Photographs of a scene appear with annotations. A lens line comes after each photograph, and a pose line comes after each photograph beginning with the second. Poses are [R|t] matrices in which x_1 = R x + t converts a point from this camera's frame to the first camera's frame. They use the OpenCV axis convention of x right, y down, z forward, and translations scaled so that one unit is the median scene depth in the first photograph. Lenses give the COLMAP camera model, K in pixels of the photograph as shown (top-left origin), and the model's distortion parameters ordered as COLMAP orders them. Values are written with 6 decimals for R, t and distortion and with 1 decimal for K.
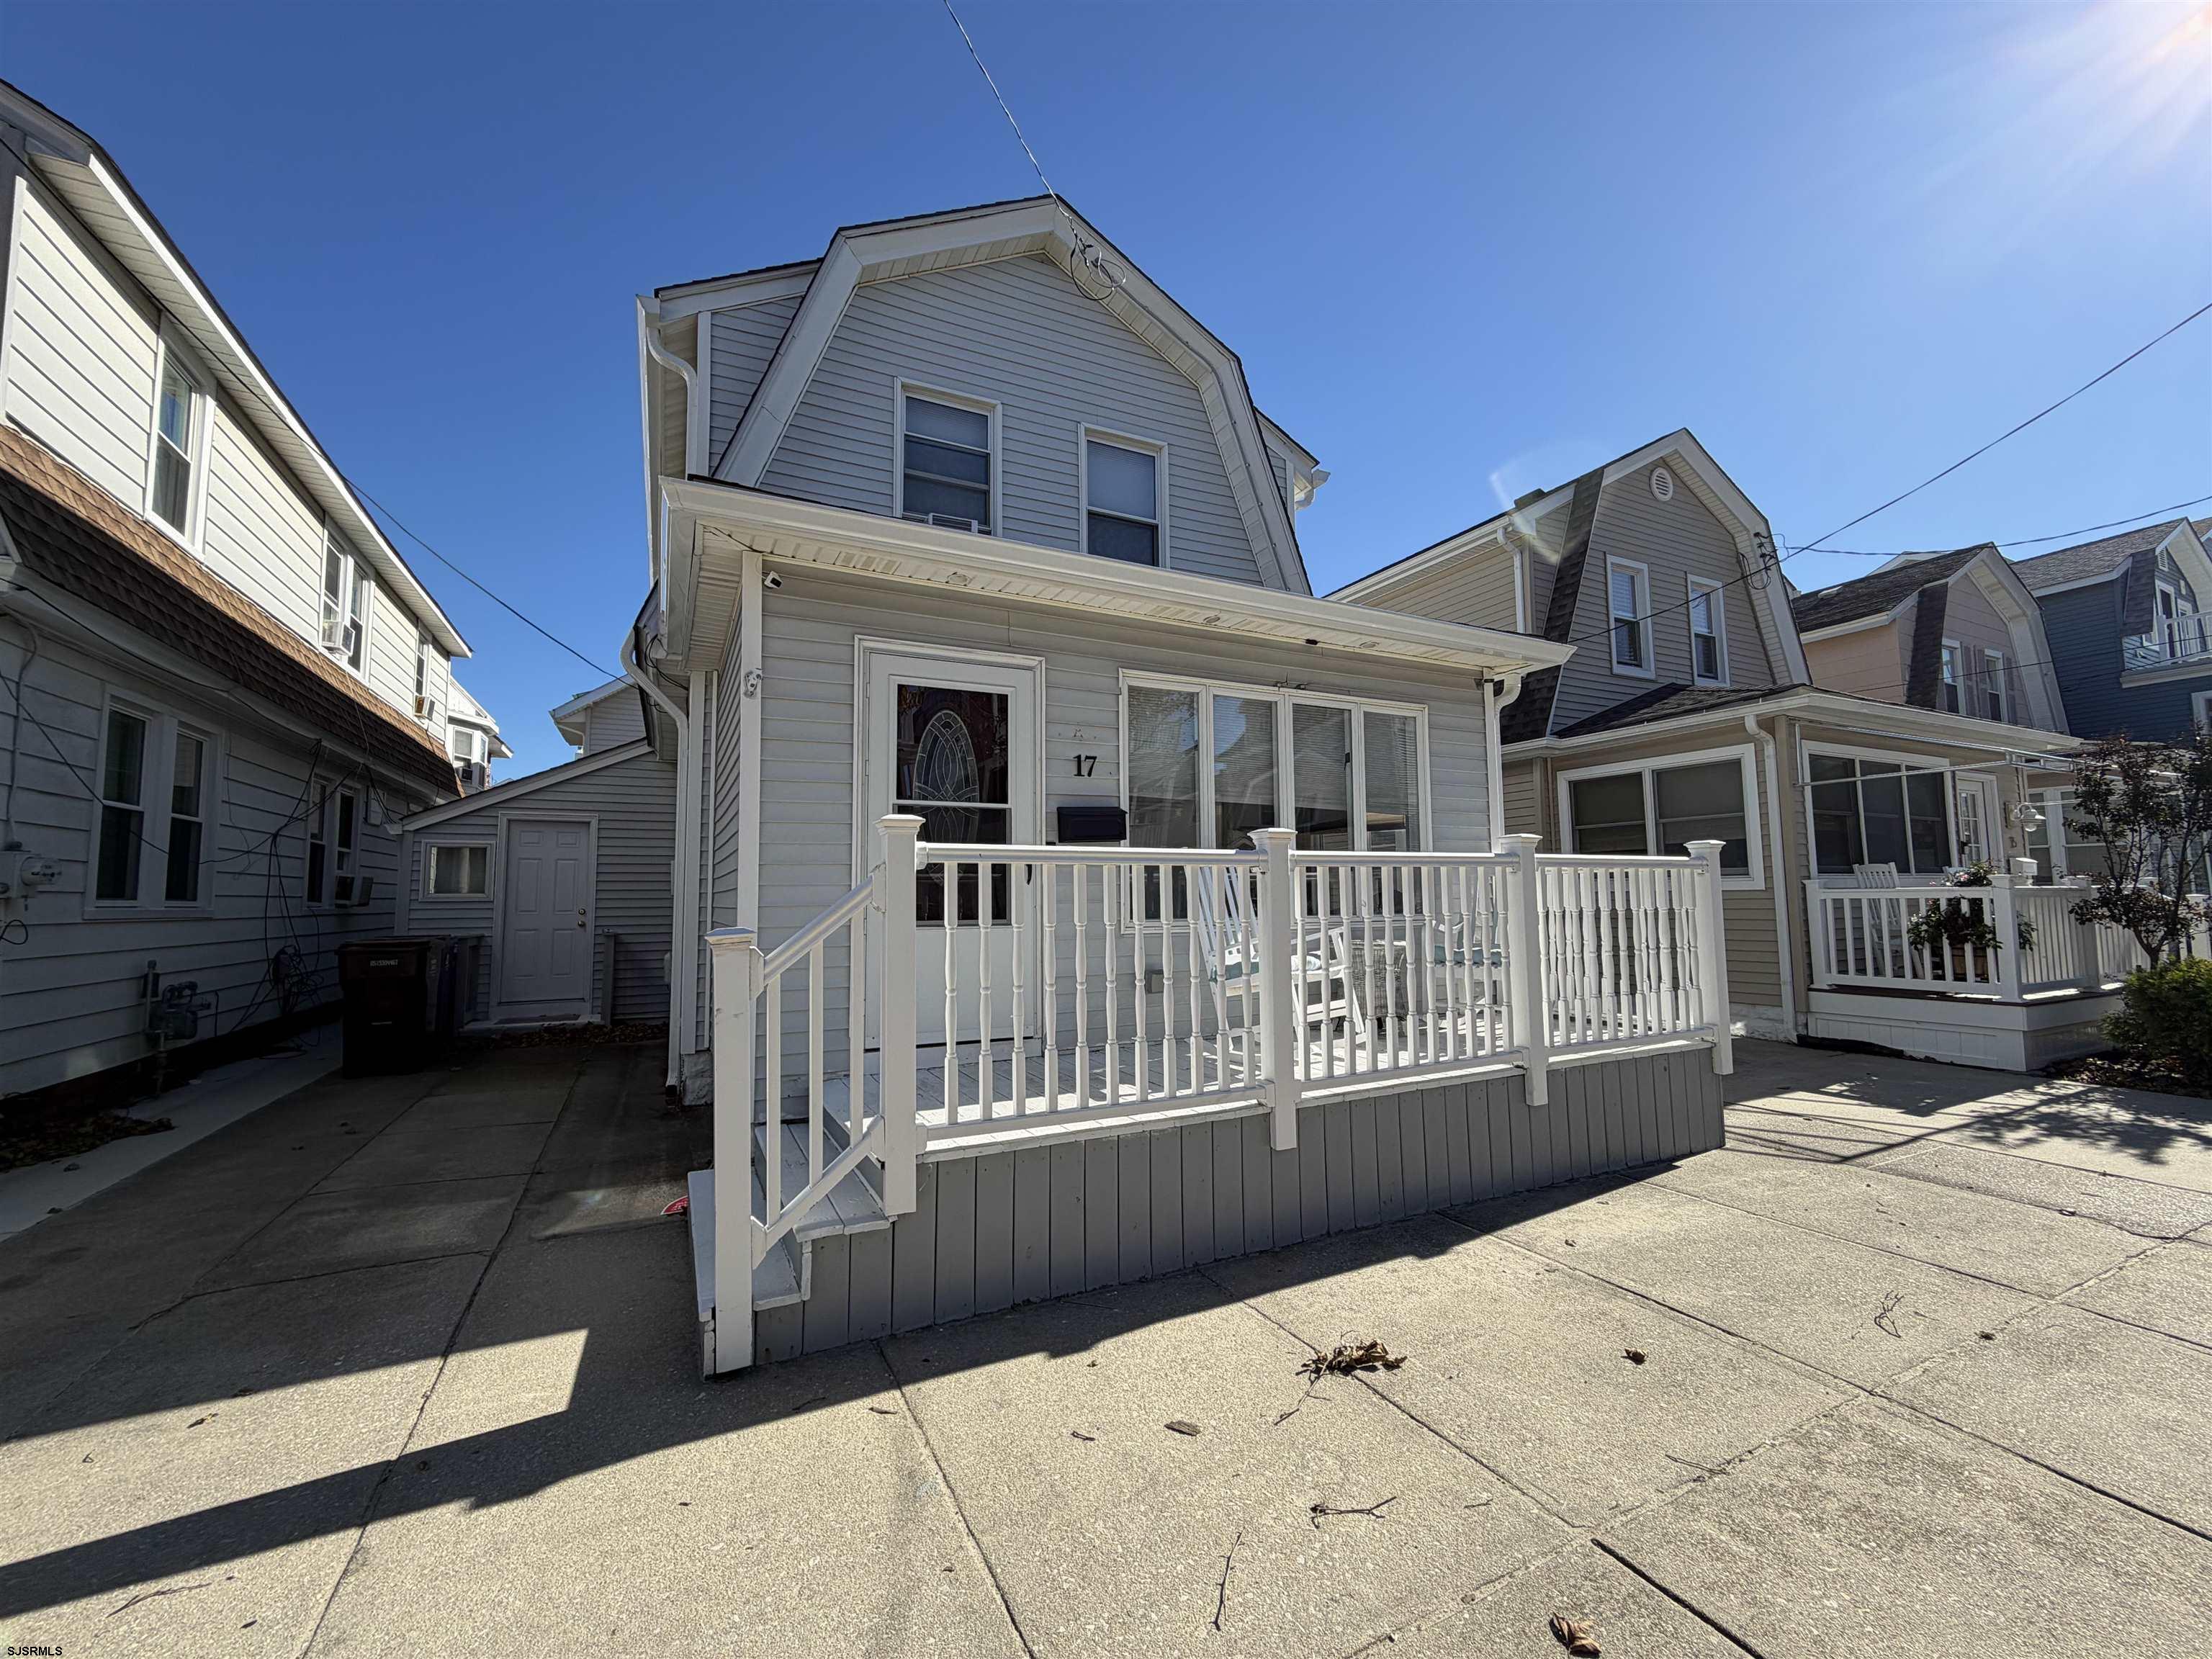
lens RADIAL K [[882.3, 0, 1097.8], [0, 882.3, 830.2], [0, 0, 1]] dist [-0.000338, 0.000003]
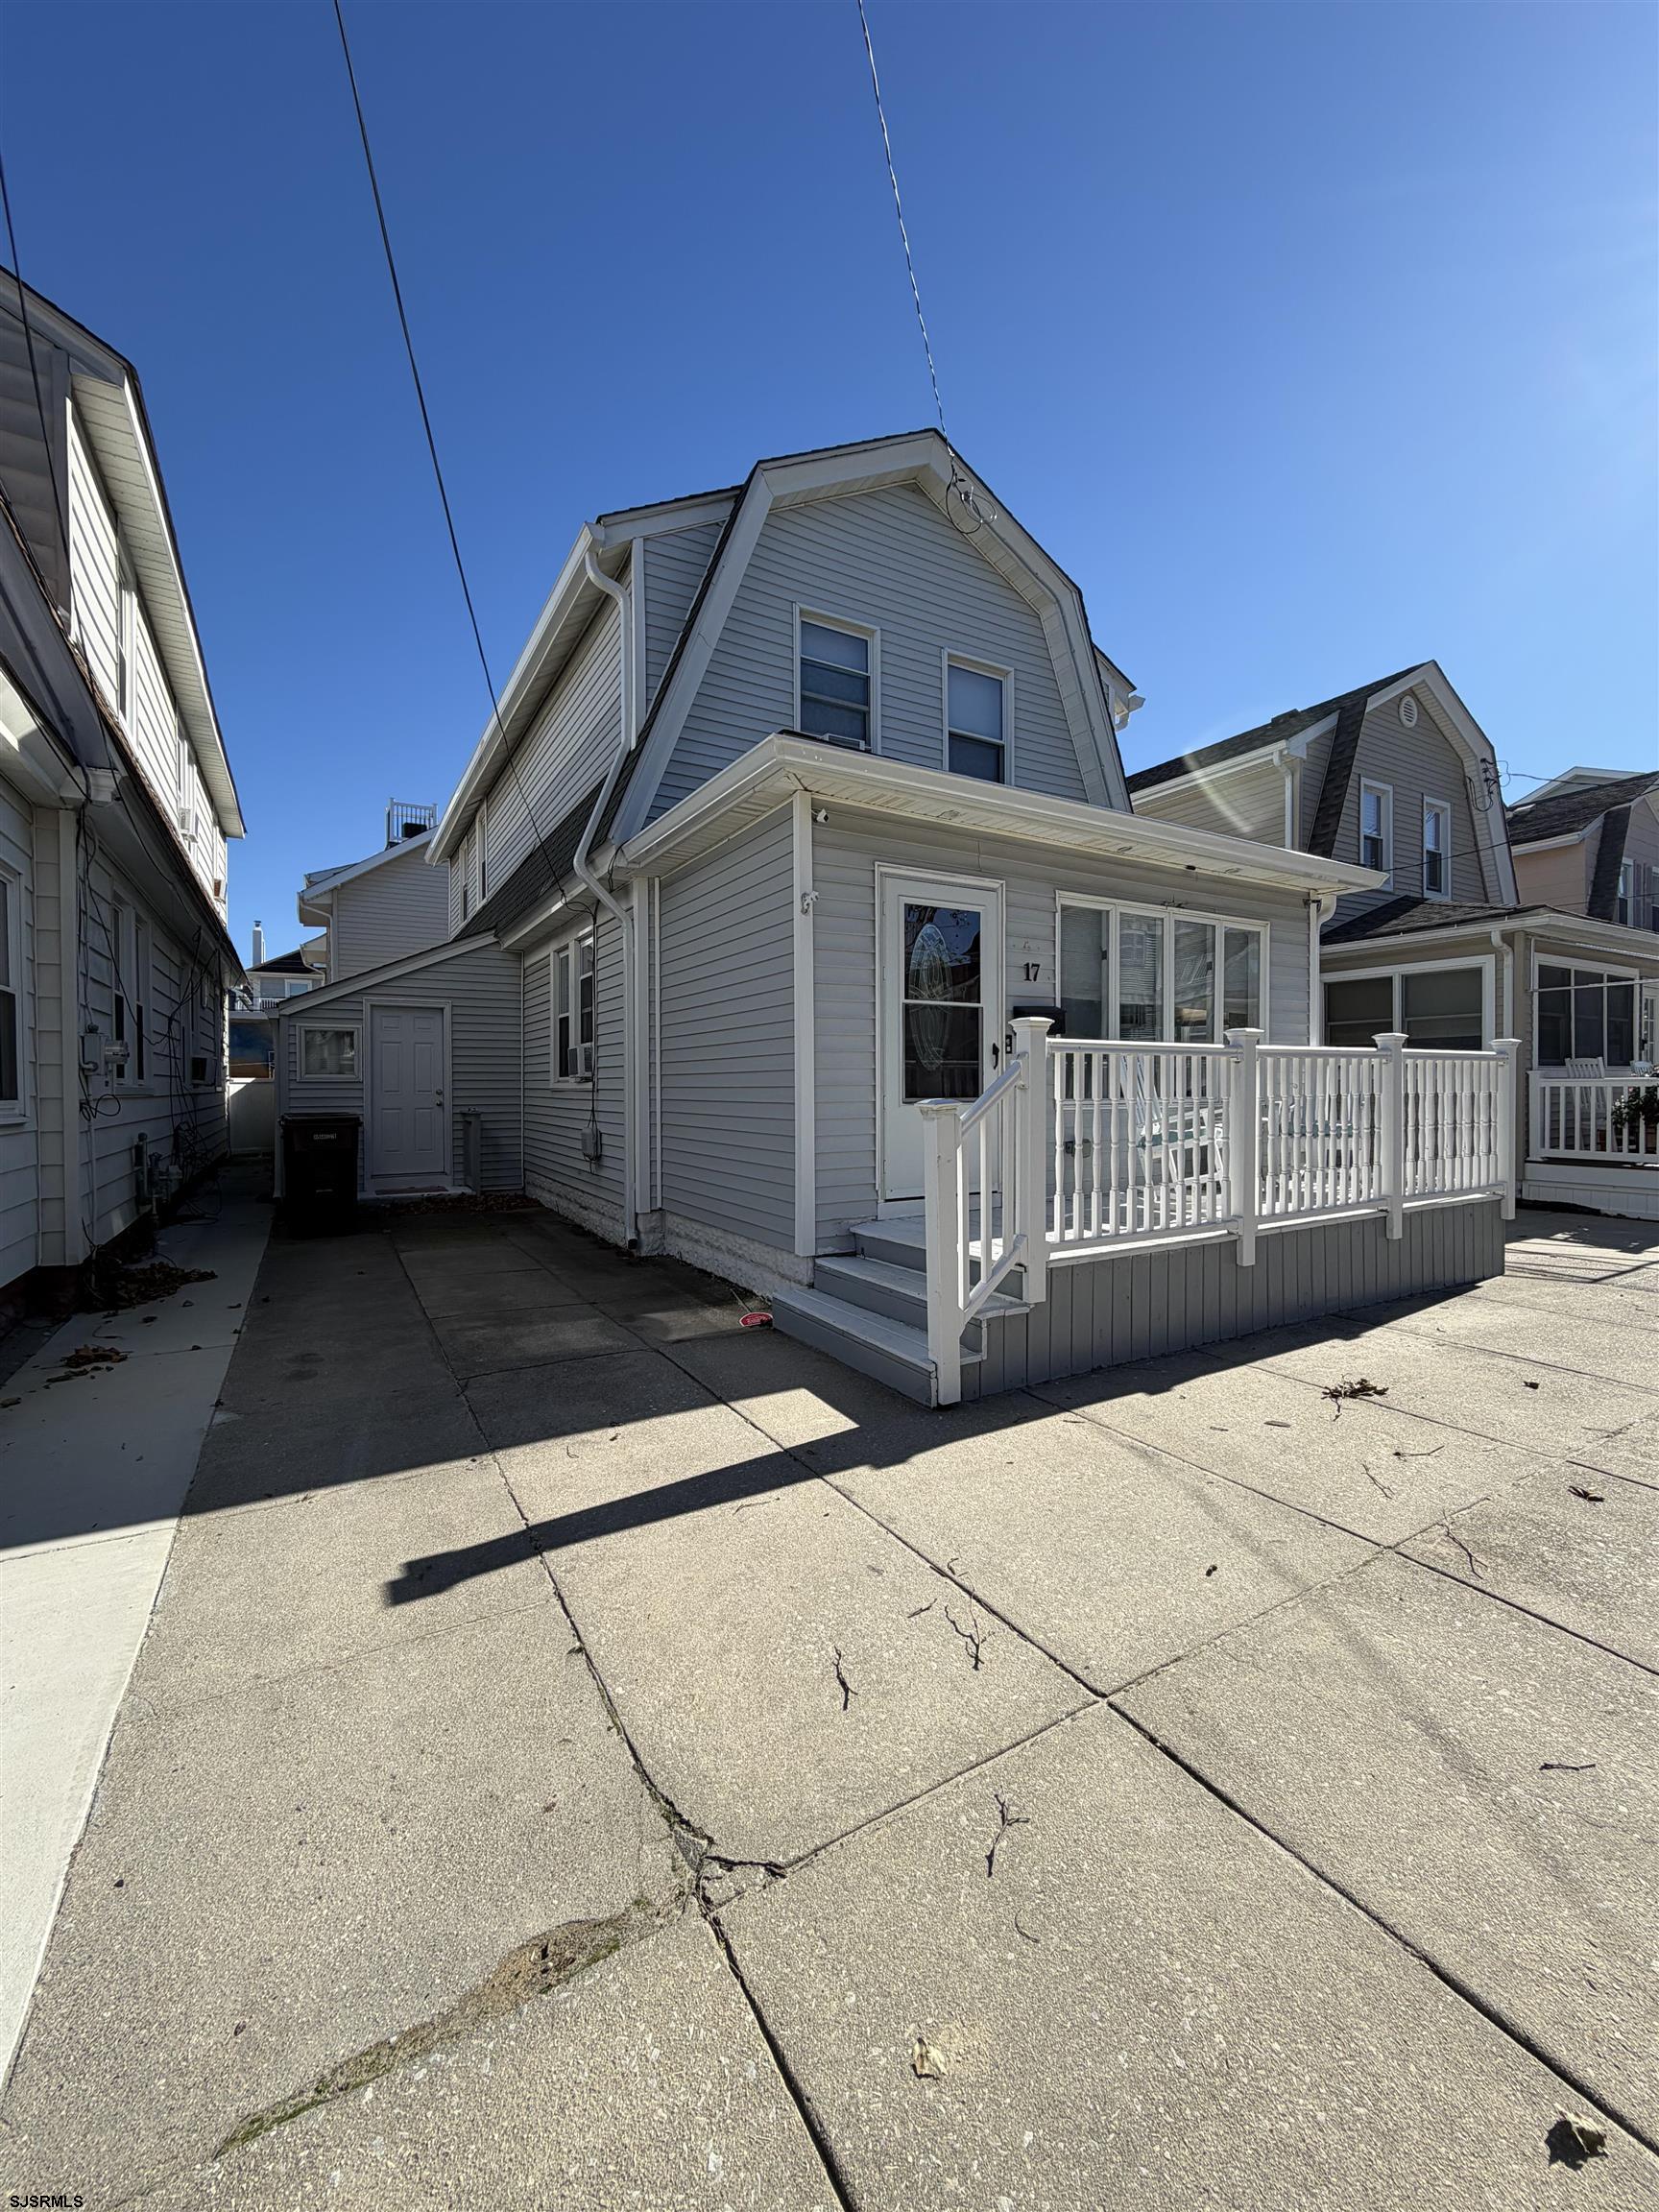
lens RADIAL K [[882.3, 0, 828.4], [0, 882.3, 1095.8], [0, 0, 1]] dist [-0.000338, 0.000003]
pose [[0.997229, 0.005341, 0.074205, -0.375854], [-0.011967, 0.995947, 0.089145, -0.008514], [-0.073428, -0.089786, 0.993251, -0.195308]]
